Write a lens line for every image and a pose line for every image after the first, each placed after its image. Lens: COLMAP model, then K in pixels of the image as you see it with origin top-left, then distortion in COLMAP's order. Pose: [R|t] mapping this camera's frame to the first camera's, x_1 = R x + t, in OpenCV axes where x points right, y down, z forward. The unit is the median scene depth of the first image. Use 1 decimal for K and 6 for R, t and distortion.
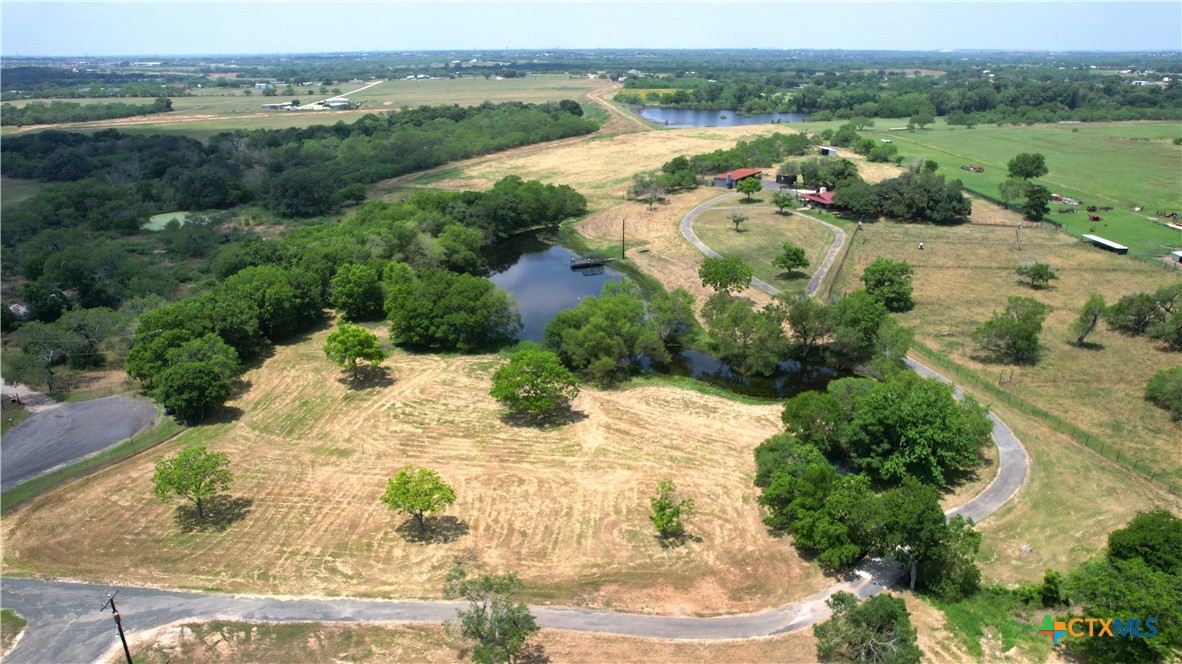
lens RADIAL K [[761.6, 0, 593.0], [0, 761.6, 330.6], [0, 0, 1]] dist [-0.066556, 0.055380]
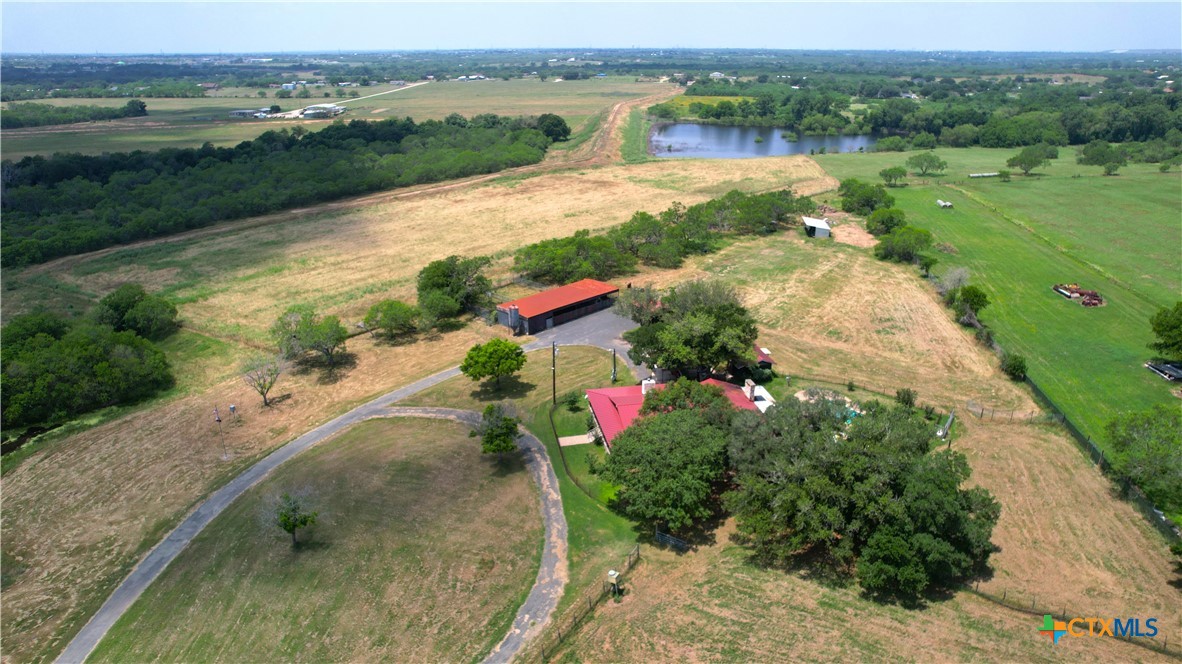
lens RADIAL K [[761.6, 0, 592.1], [0, 761.6, 332.7], [0, 0, 1]] dist [-0.066556, 0.055380]
pose [[0.985826, 0.062259, -0.155792, 0.116739], [-0.061712, 0.998059, 0.008353, -0.075641], [0.156010, 0.001380, 0.987755, 0.203031]]
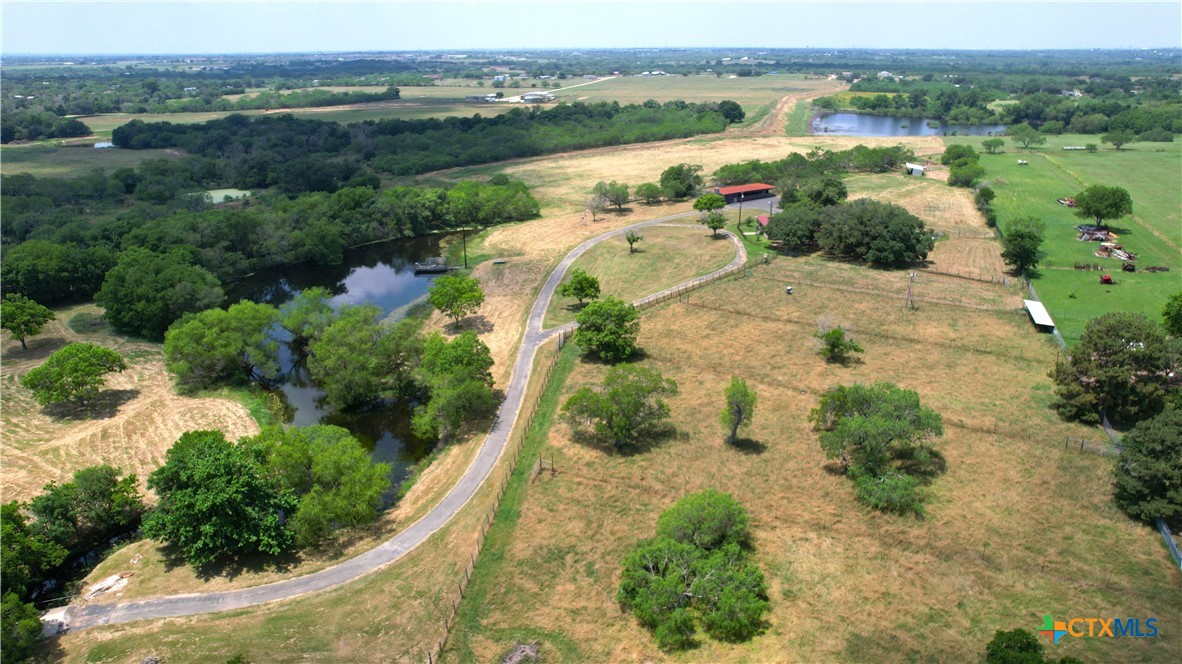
lens RADIAL K [[761.6, 0, 596.9], [0, 761.6, 336.0], [0, 0, 1]] dist [-0.066556, 0.055380]
pose [[0.930879, 0.133195, -0.340180, 0.142898], [-0.130095, 0.990984, 0.032018, -0.017251], [0.341378, 0.014451, 0.939815, 0.046701]]
